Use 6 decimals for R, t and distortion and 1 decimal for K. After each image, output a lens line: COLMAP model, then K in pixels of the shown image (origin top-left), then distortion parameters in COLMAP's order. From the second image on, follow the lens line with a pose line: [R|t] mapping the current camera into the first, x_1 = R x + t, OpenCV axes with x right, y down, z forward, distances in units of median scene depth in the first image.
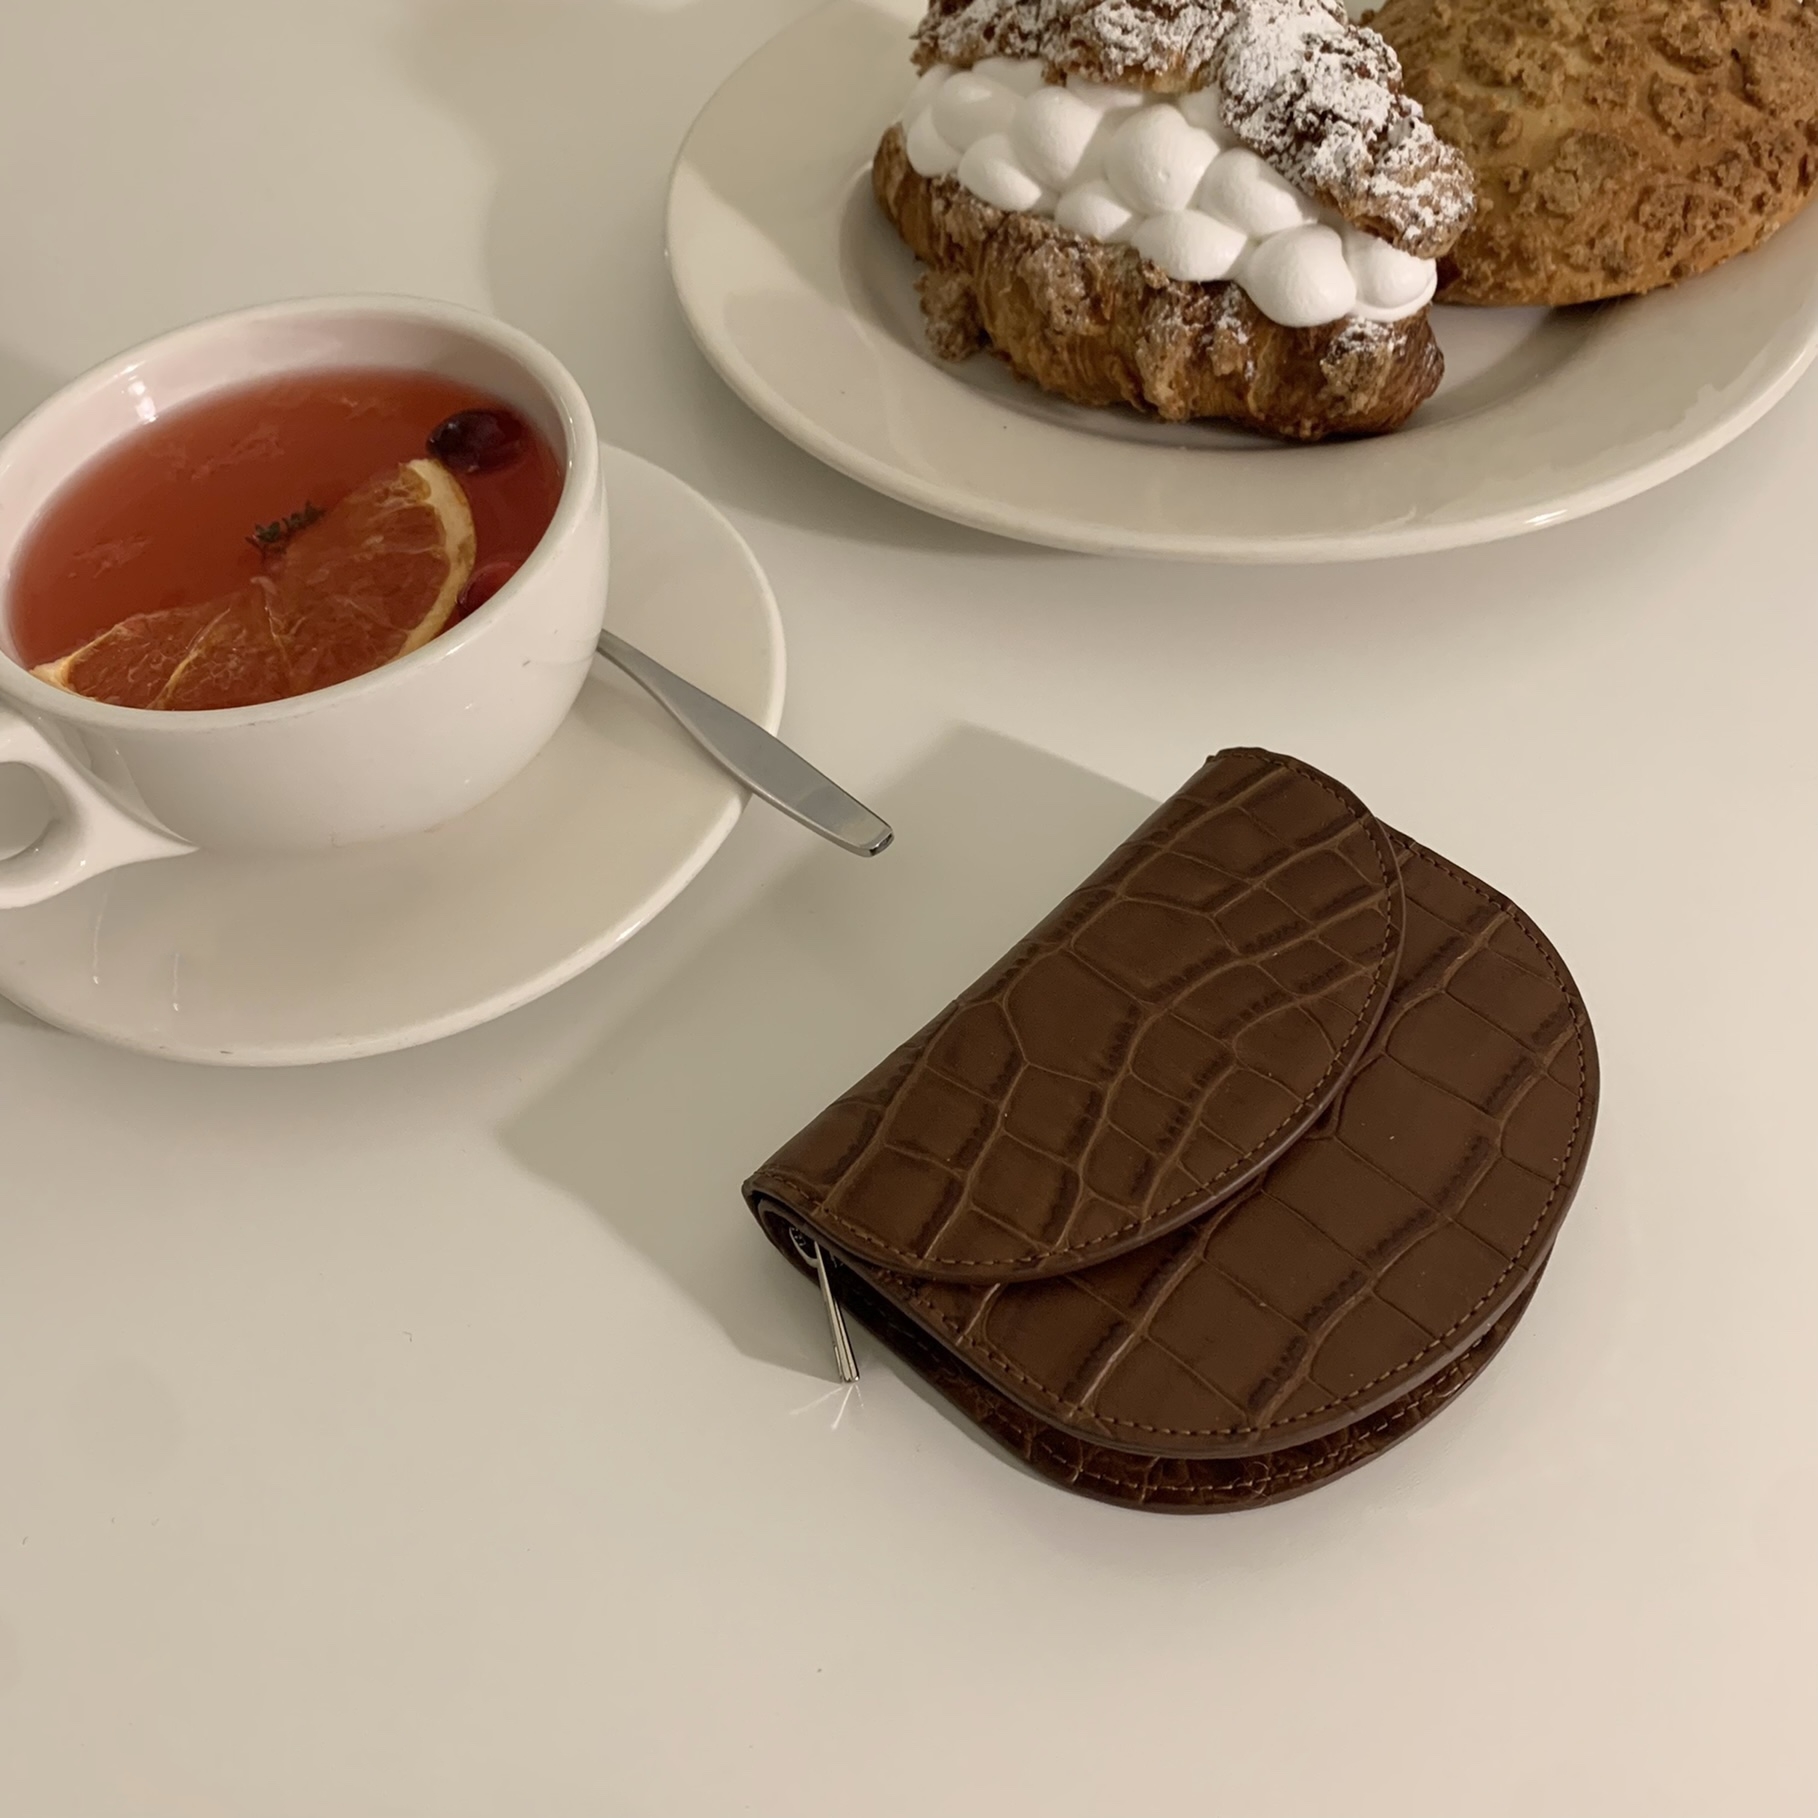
lens RADIAL K [[1896.1, 0, 924.5], [0, 1896.1, 905.1], [0, 0, 1]] dist [0.031767, 0.000000]
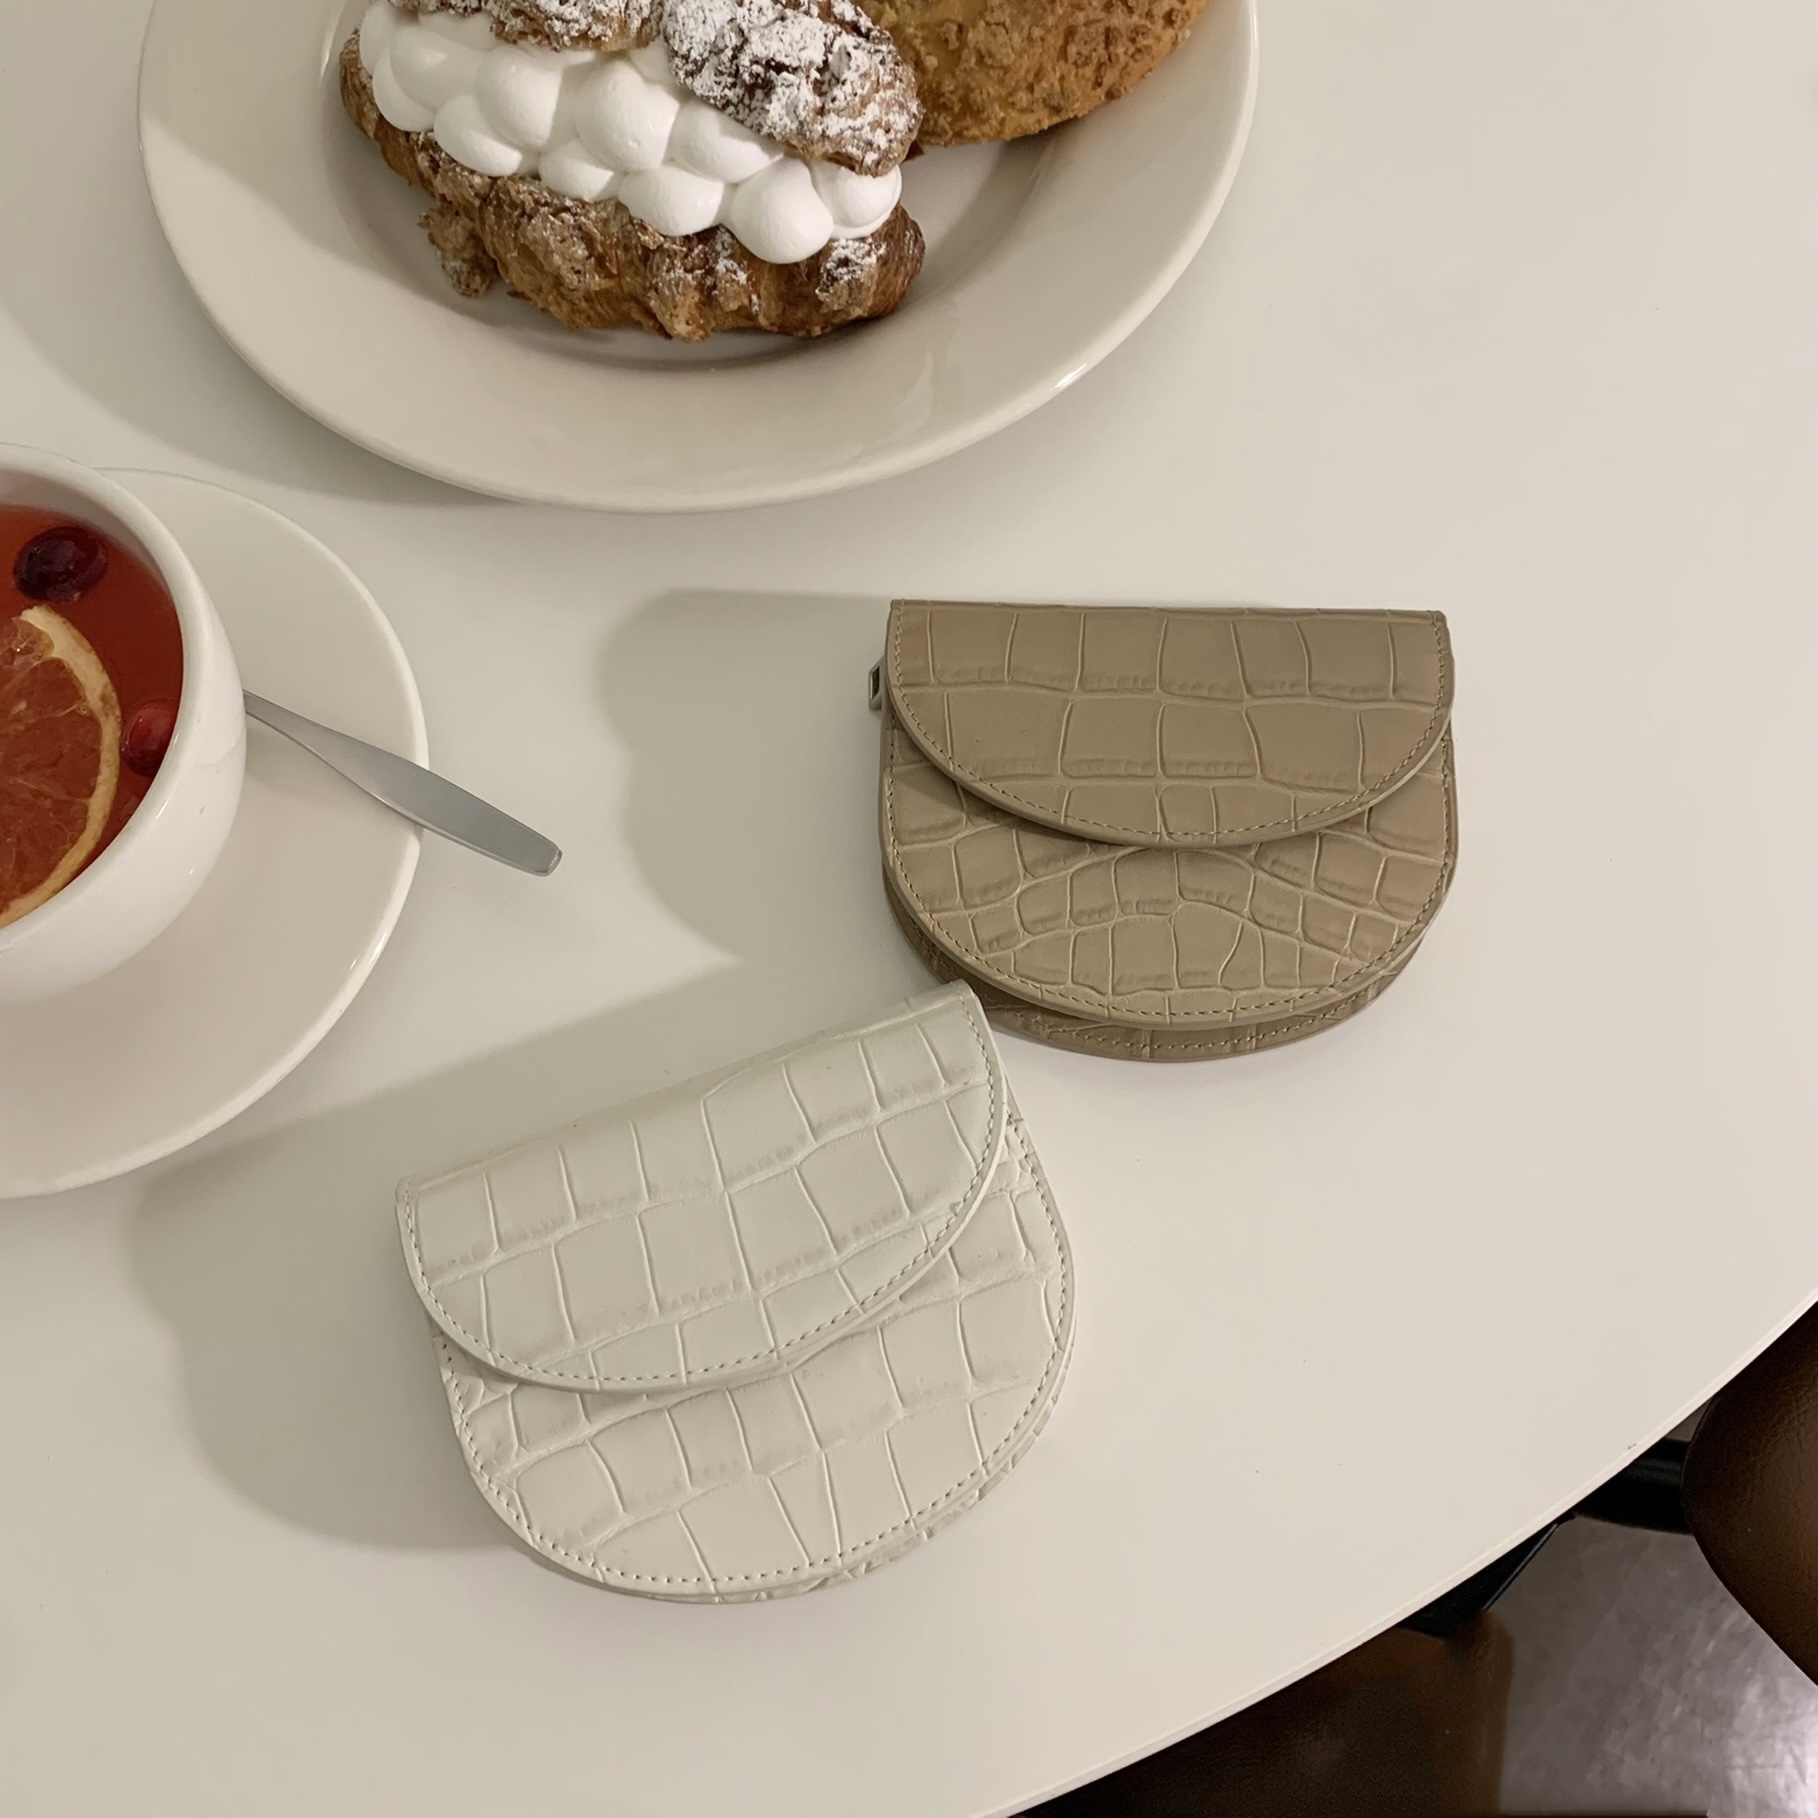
lens RADIAL K [[1896.1, 0, 902.2], [0, 1896.1, 911.9], [0, 0, 1]] dist [0.031767, 0.000000]
pose [[0.960844, -0.250392, 0.118669, 0.034262], [0.205955, 0.931869, 0.298668, -0.261087], [-0.185368, -0.262533, 0.946950, -0.143491]]
